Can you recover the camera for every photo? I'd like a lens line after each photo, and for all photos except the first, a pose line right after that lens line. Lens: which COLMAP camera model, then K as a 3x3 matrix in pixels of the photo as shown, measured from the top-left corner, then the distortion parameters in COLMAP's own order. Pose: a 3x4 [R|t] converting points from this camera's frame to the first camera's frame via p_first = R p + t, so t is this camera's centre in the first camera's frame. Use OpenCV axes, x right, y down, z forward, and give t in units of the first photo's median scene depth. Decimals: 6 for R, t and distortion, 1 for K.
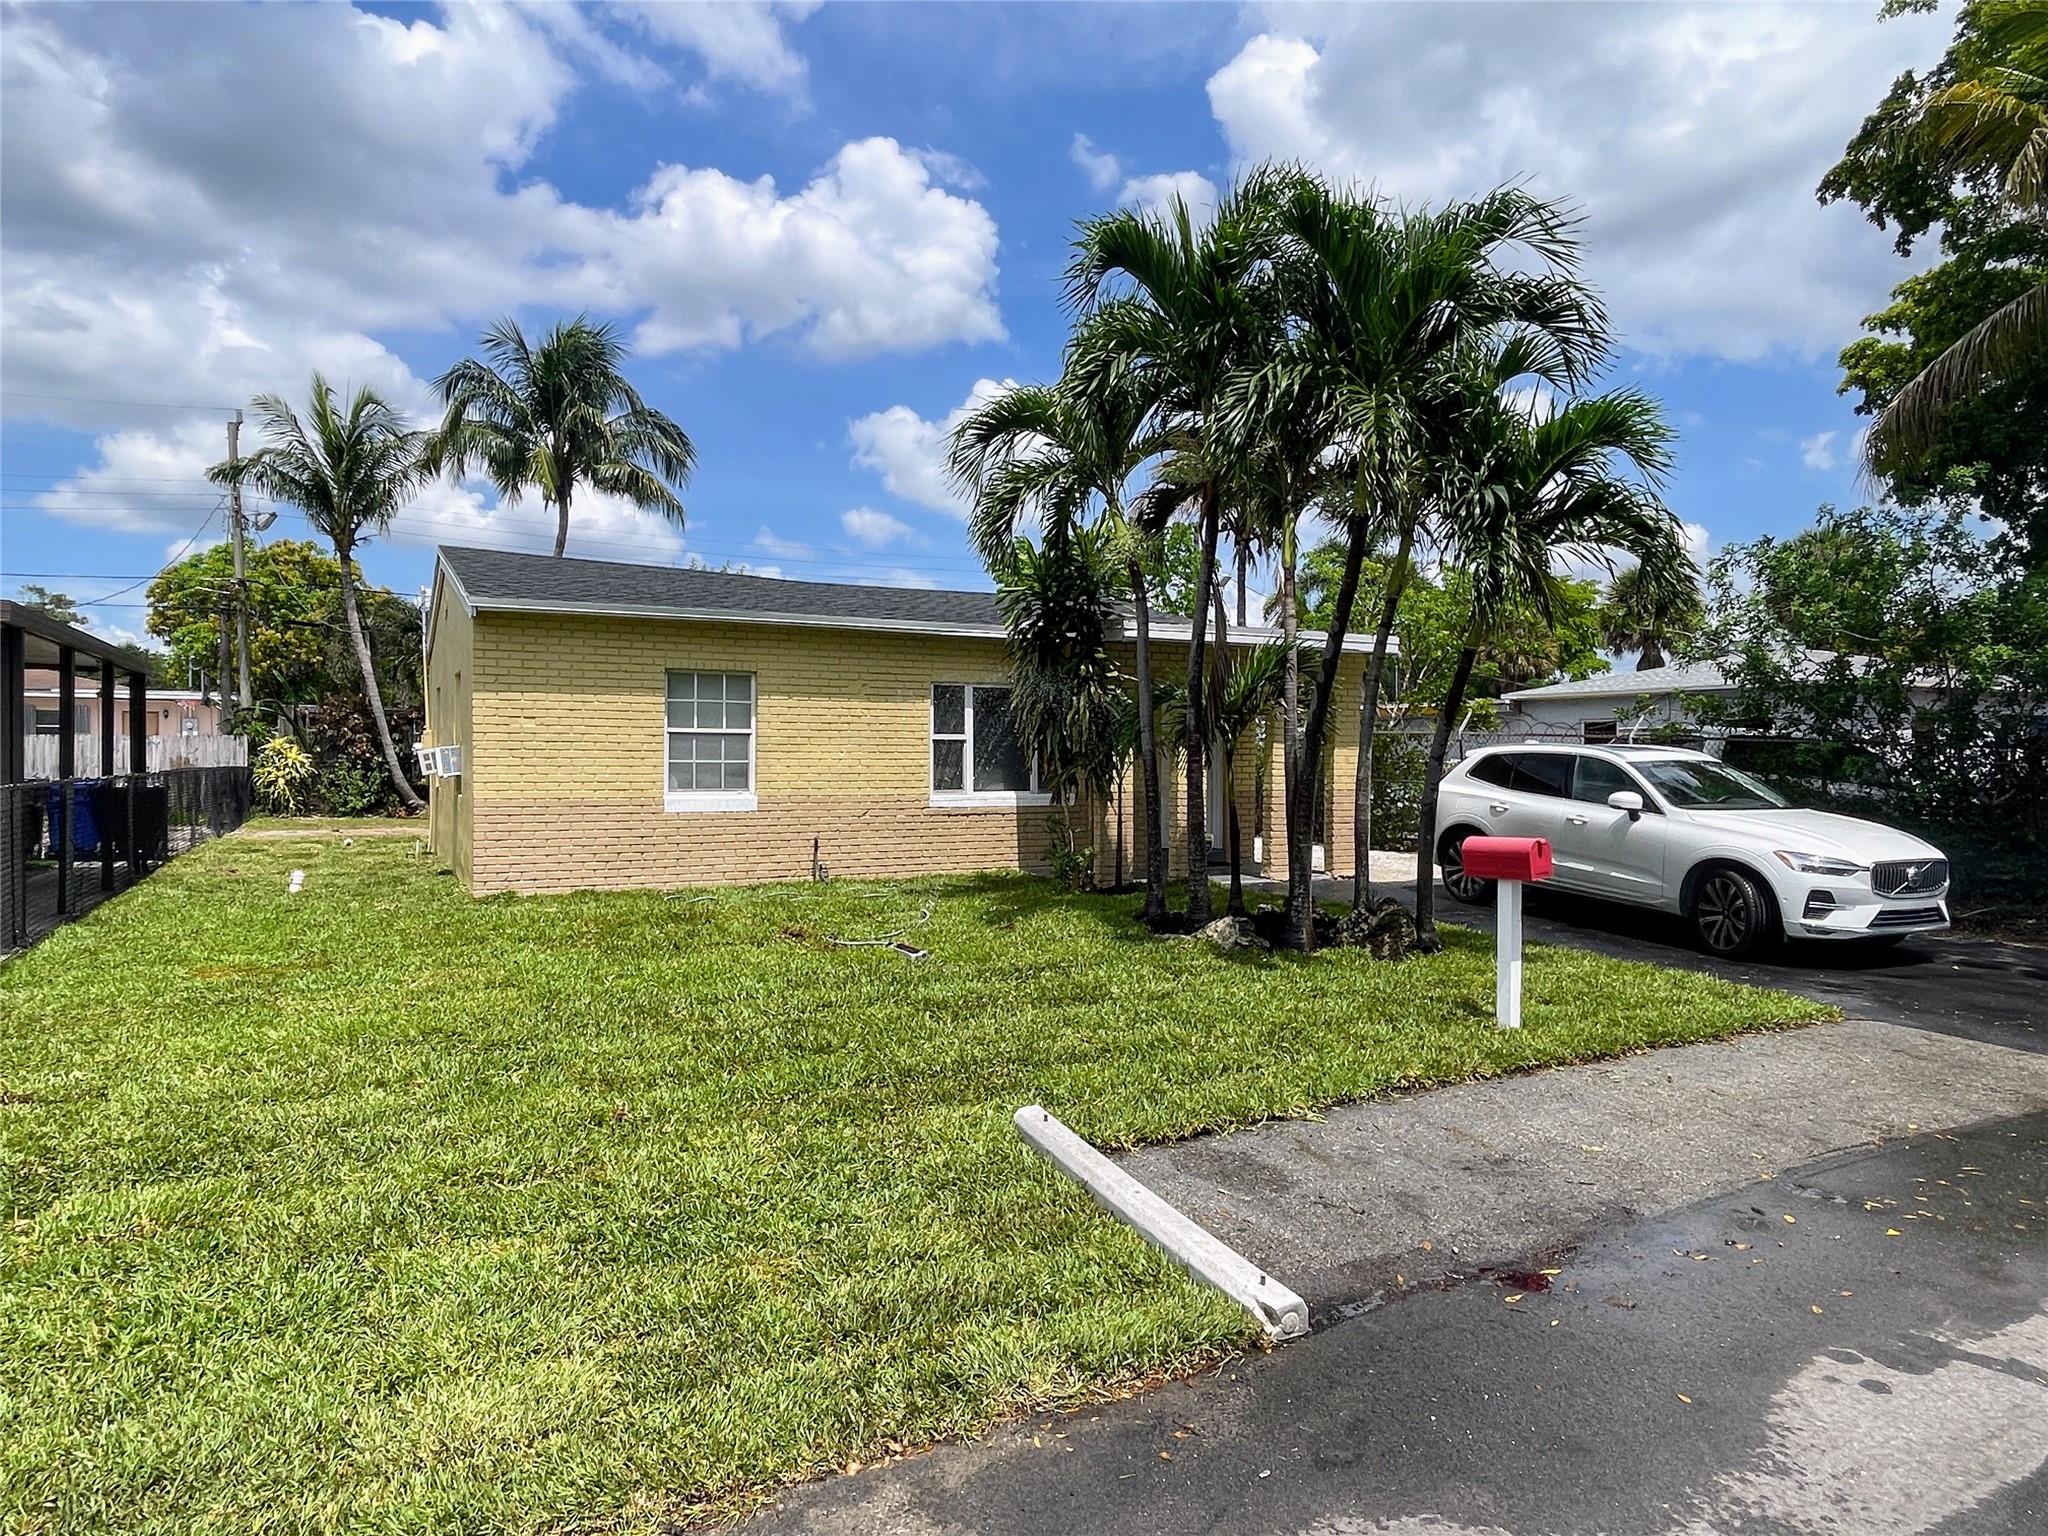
lens RADIAL K [[1250.6, 0, 1018.3], [0, 1250.6, 765.1], [0, 0, 1]] dist [-0.001205, -0.000459]
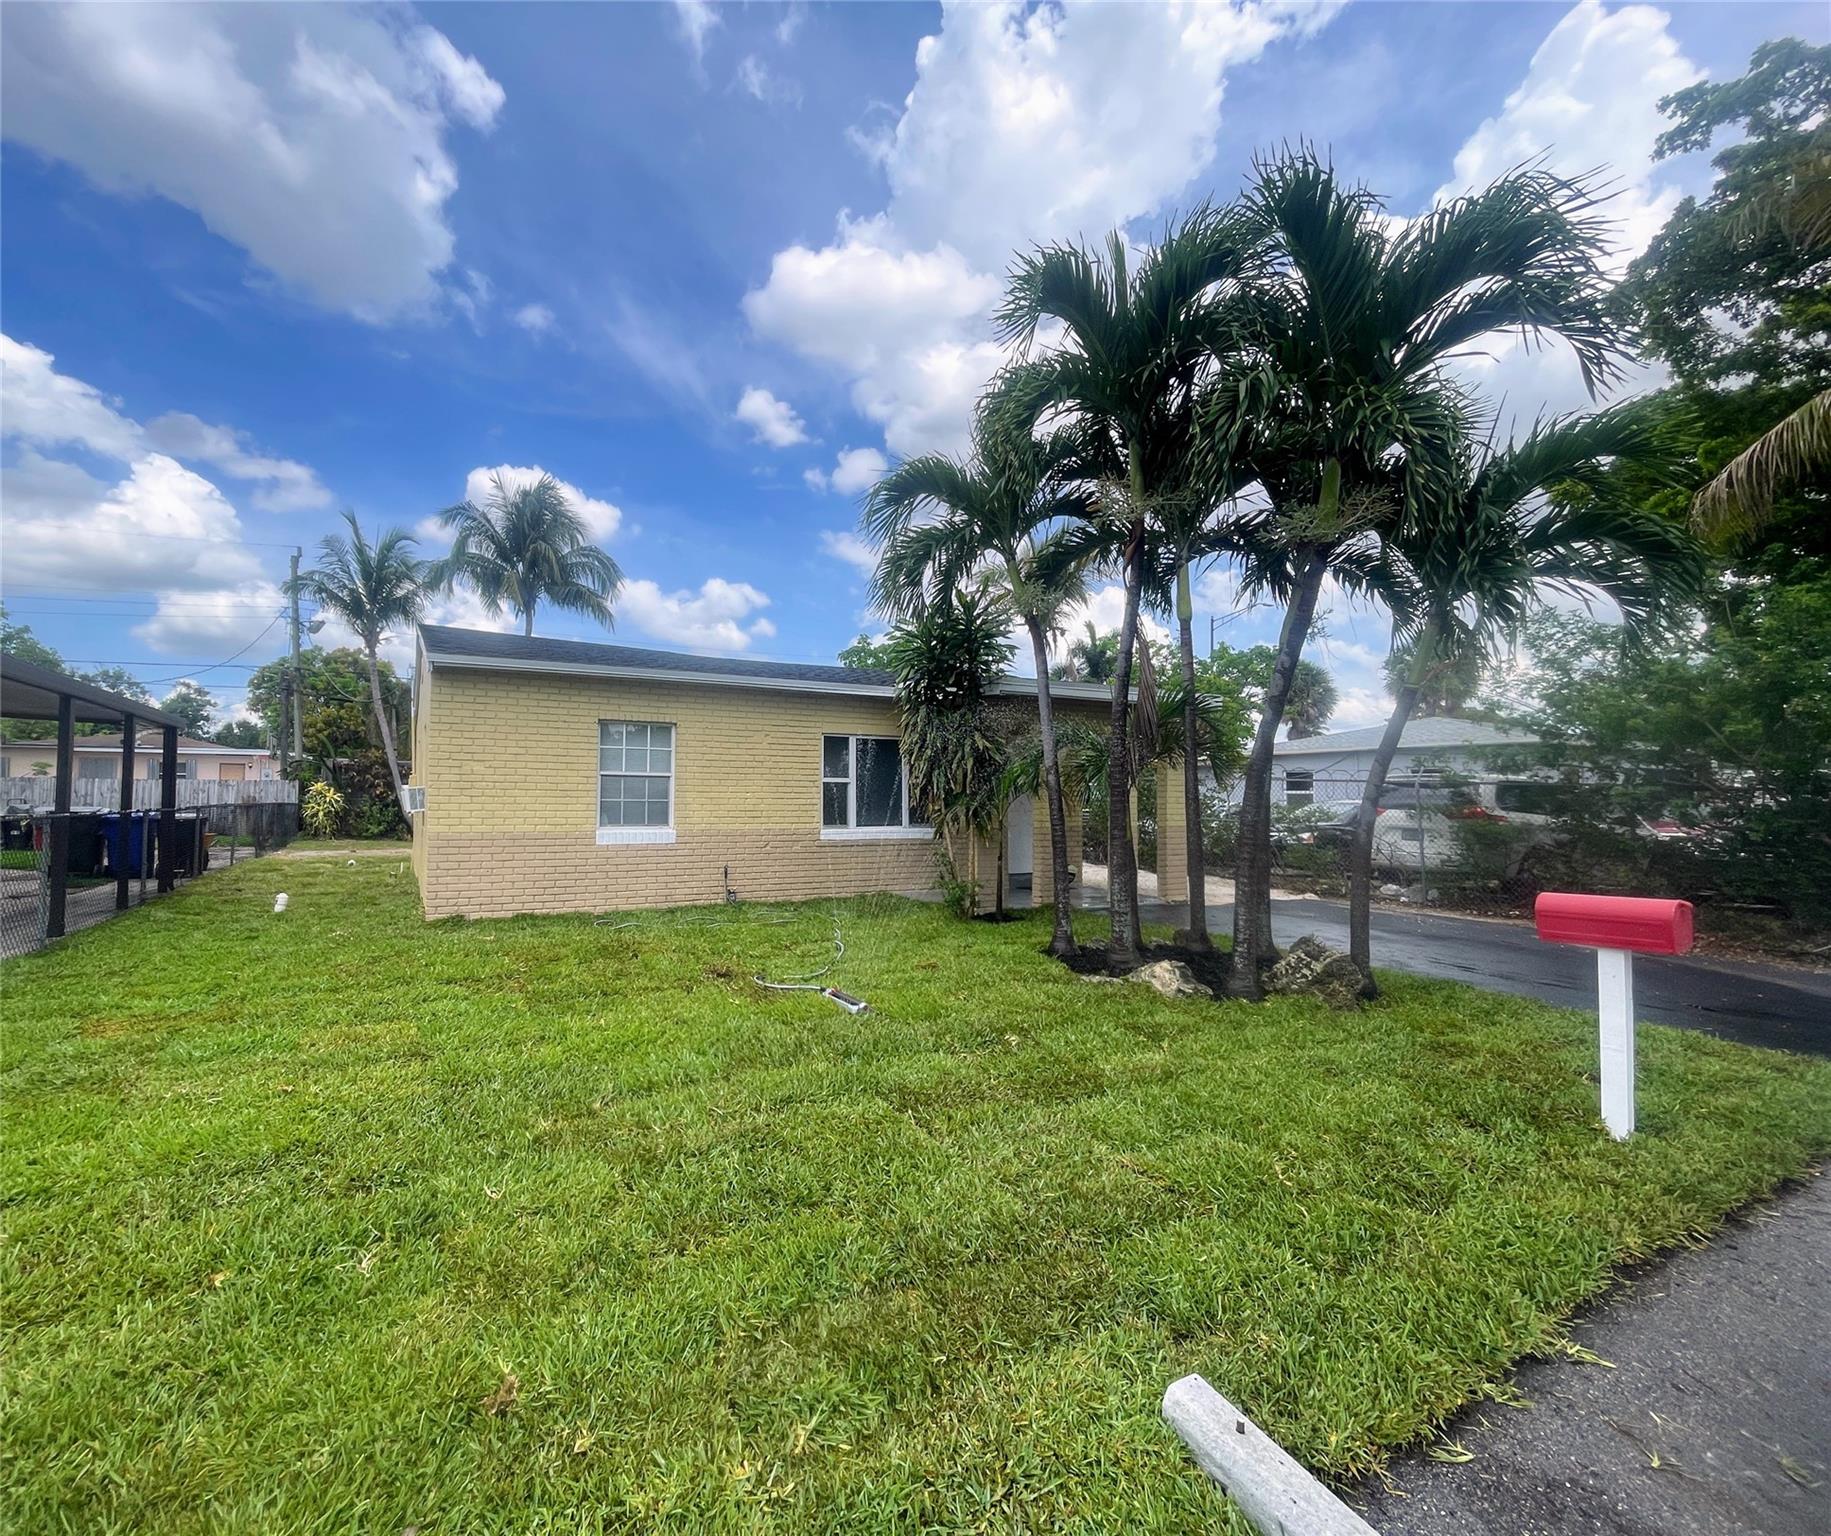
lens RADIAL K [[827.1, 0, 801.8], [0, 827.1, 766.3], [0, 0, 1]] dist [-0.001037, 0.000629]
pose [[0.999369, 0.002226, -0.035461, -0.065570], [-0.003831, 0.998968, -0.045262, -0.000262], [0.035324, 0.045369, 0.998346, 0.238891]]
